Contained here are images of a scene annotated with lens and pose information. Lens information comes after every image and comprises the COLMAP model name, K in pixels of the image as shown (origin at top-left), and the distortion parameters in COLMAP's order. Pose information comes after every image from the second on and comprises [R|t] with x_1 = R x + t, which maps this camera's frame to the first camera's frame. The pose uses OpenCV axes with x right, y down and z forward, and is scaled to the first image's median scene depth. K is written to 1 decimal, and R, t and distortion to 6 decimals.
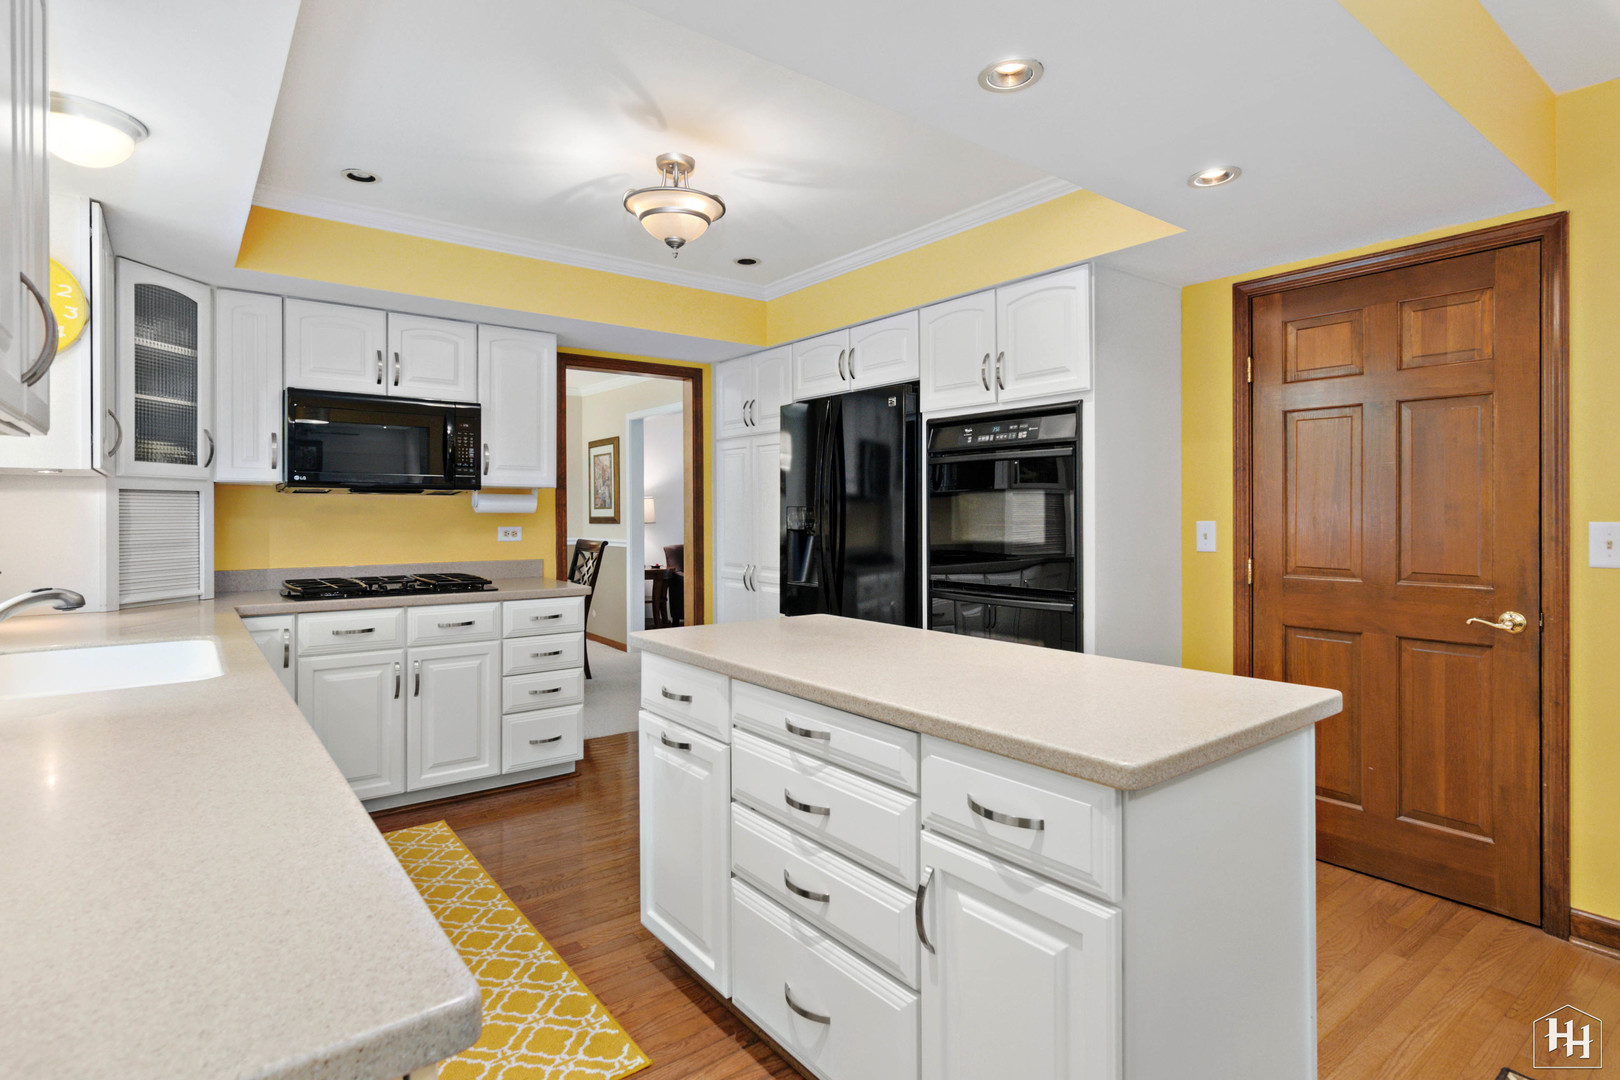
lens RADIAL K [[830.1, 0, 807.3], [0, 830.1, 527.1], [0, 0, 1]] dist [0.006591, 0.000807]
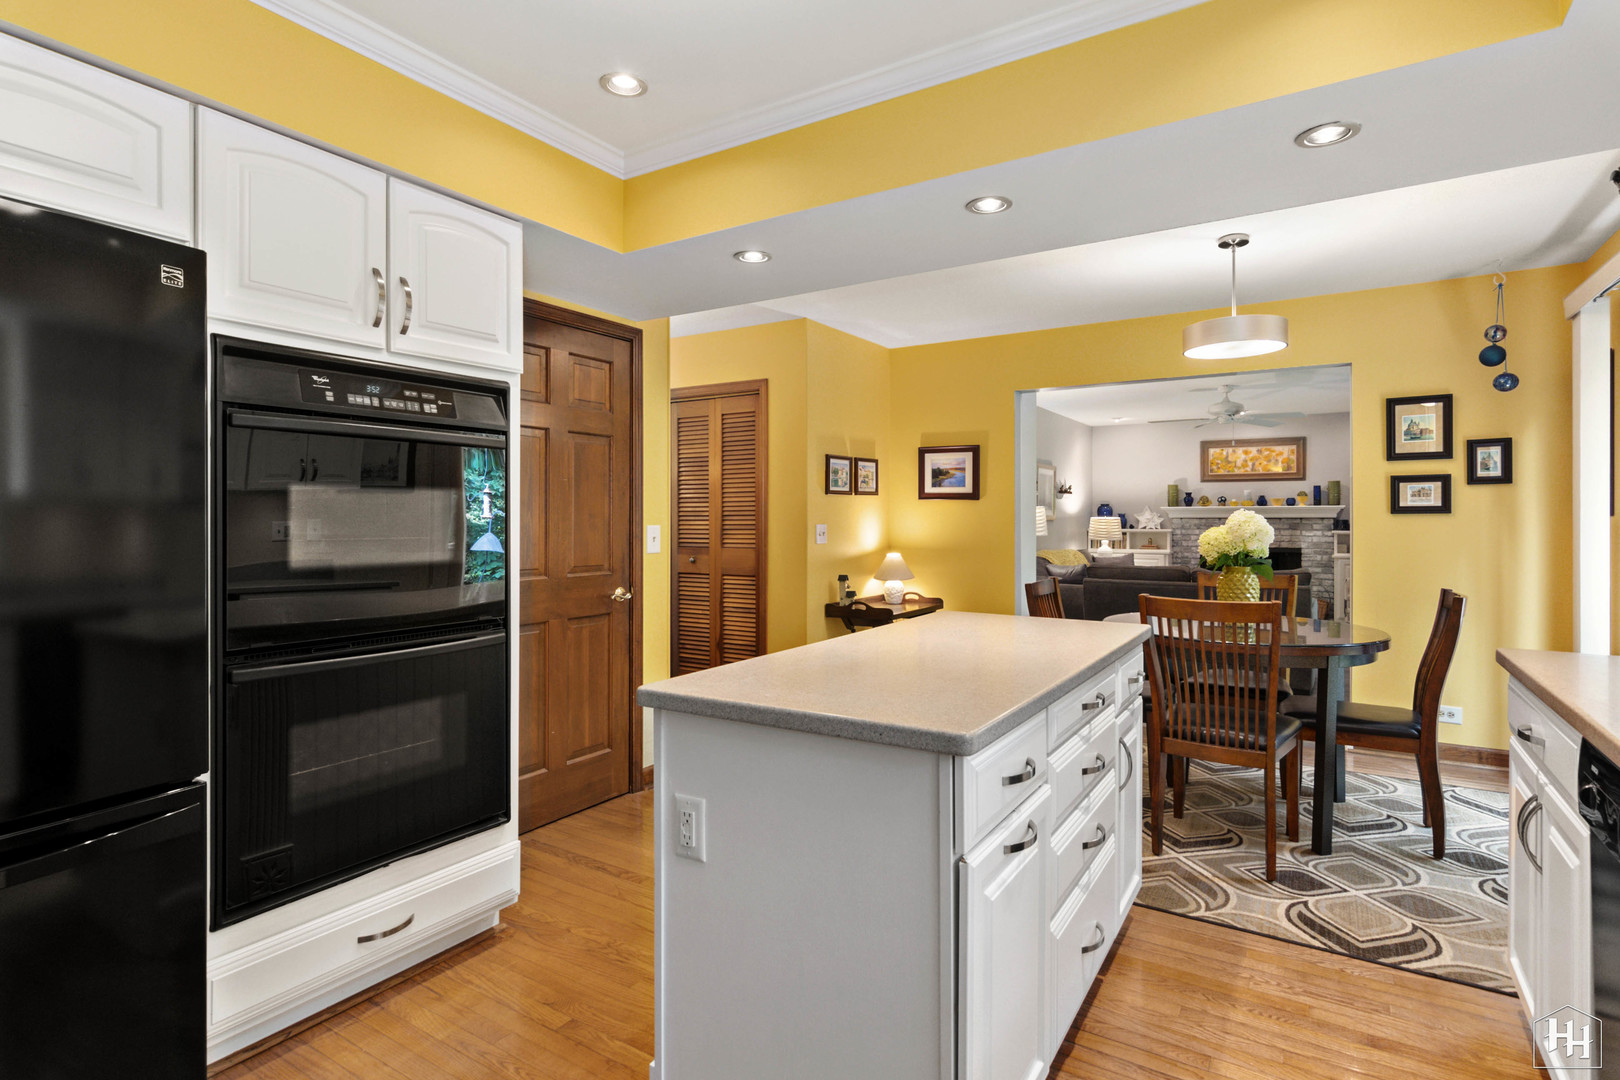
lens RADIAL K [[830.1, 0, 810.8], [0, 830.1, 523.9], [0, 0, 1]] dist [0.006591, 0.000807]
pose [[-0.350023, -0.001982, 0.936739, -0.510753], [0.021193, 0.999725, 0.010034, -0.013826], [-0.936501, 0.023365, -0.349884, 0.945298]]
